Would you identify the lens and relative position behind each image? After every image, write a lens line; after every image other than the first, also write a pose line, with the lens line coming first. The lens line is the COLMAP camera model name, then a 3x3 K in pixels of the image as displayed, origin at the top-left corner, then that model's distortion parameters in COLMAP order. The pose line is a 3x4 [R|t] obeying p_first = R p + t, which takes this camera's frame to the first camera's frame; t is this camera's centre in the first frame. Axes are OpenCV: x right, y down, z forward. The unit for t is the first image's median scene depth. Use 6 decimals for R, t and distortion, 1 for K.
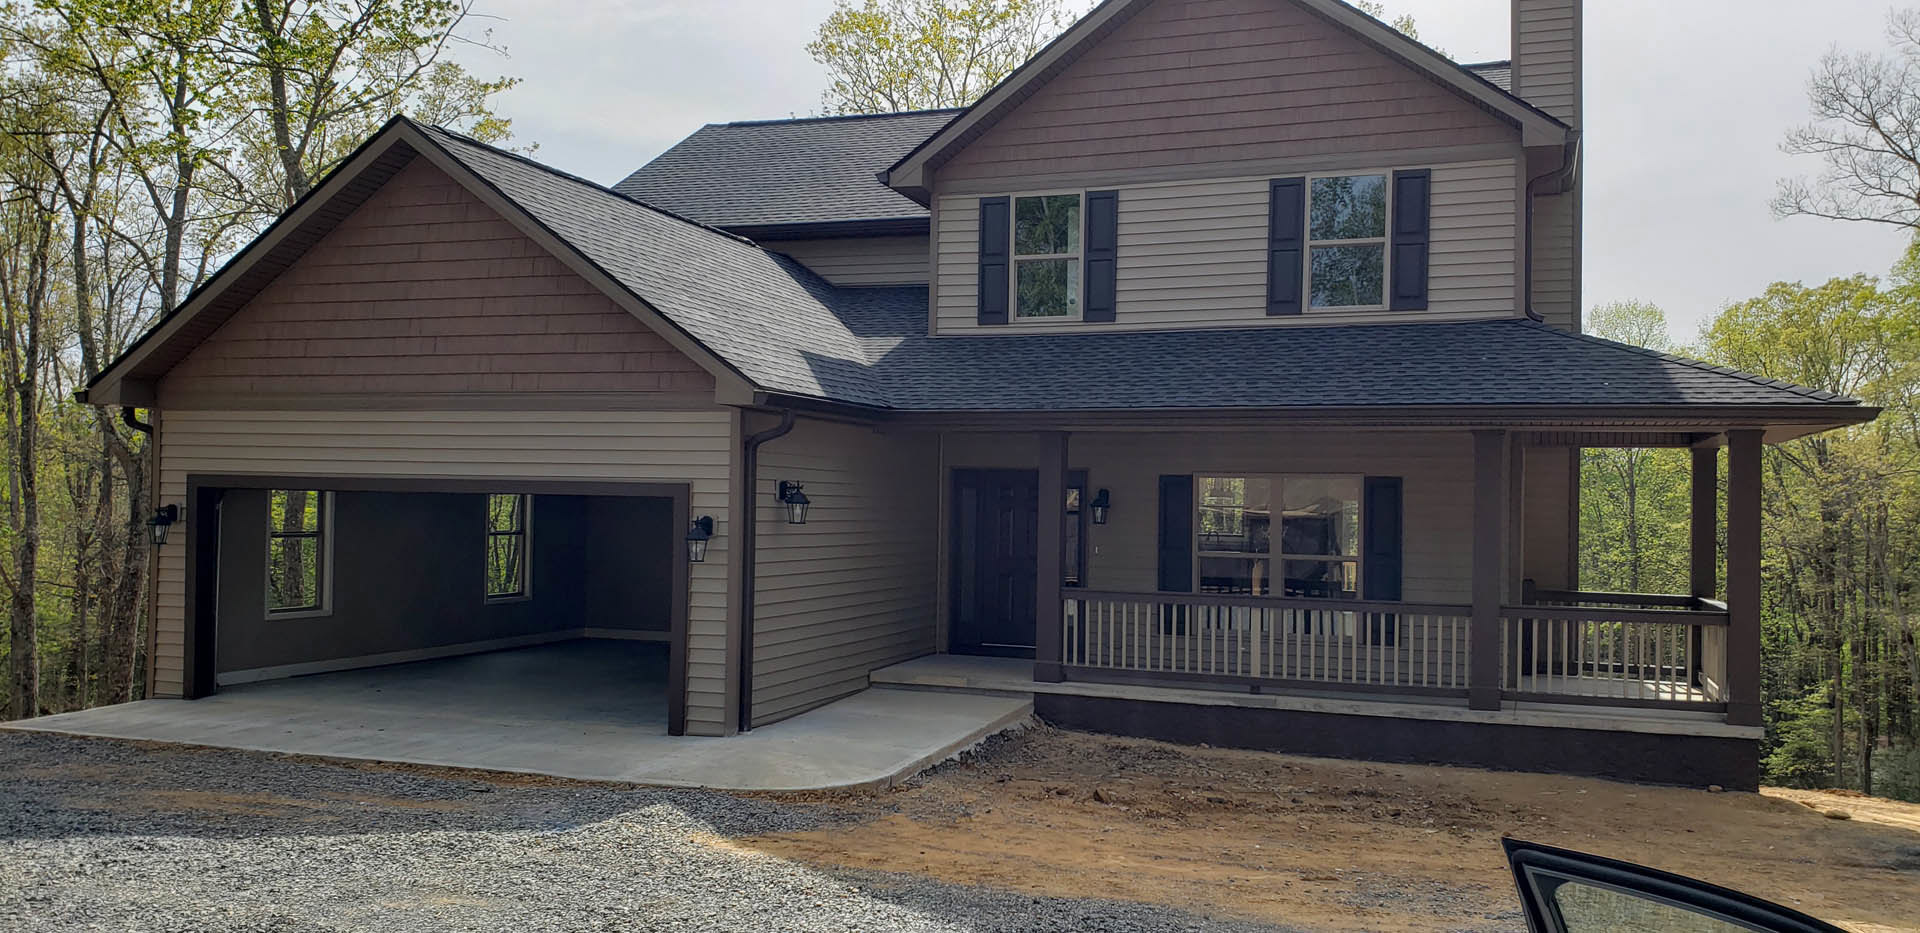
lens RADIAL K [[1505.6, 0, 959.5], [0, 1505.6, 485.4], [0, 0, 1]] dist [0.135019, -0.328210]
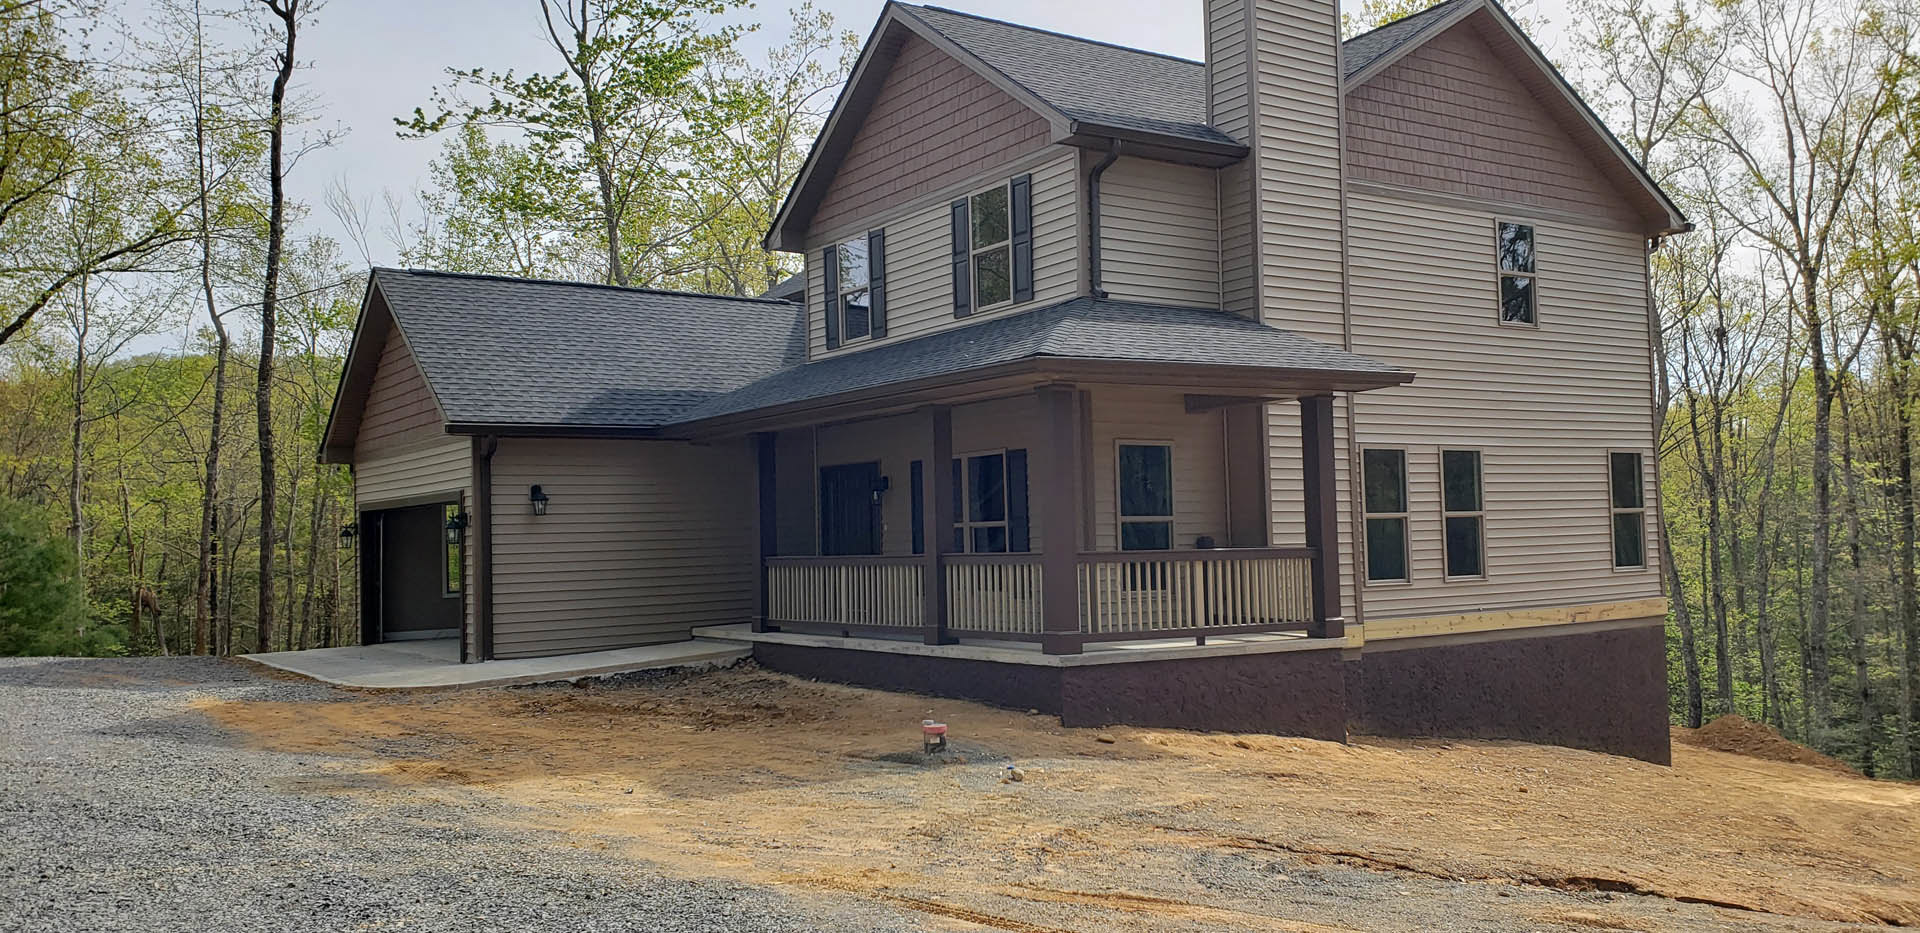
lens RADIAL K [[1505.6, 0, 959.5], [0, 1505.6, 485.4], [0, 0, 1]] dist [0.135019, -0.328210]
pose [[0.820734, -0.060151, -0.568135, 0.859009], [0.049254, 0.998189, -0.034530, 0.055343], [0.569183, 0.000357, 0.822211, 0.052072]]
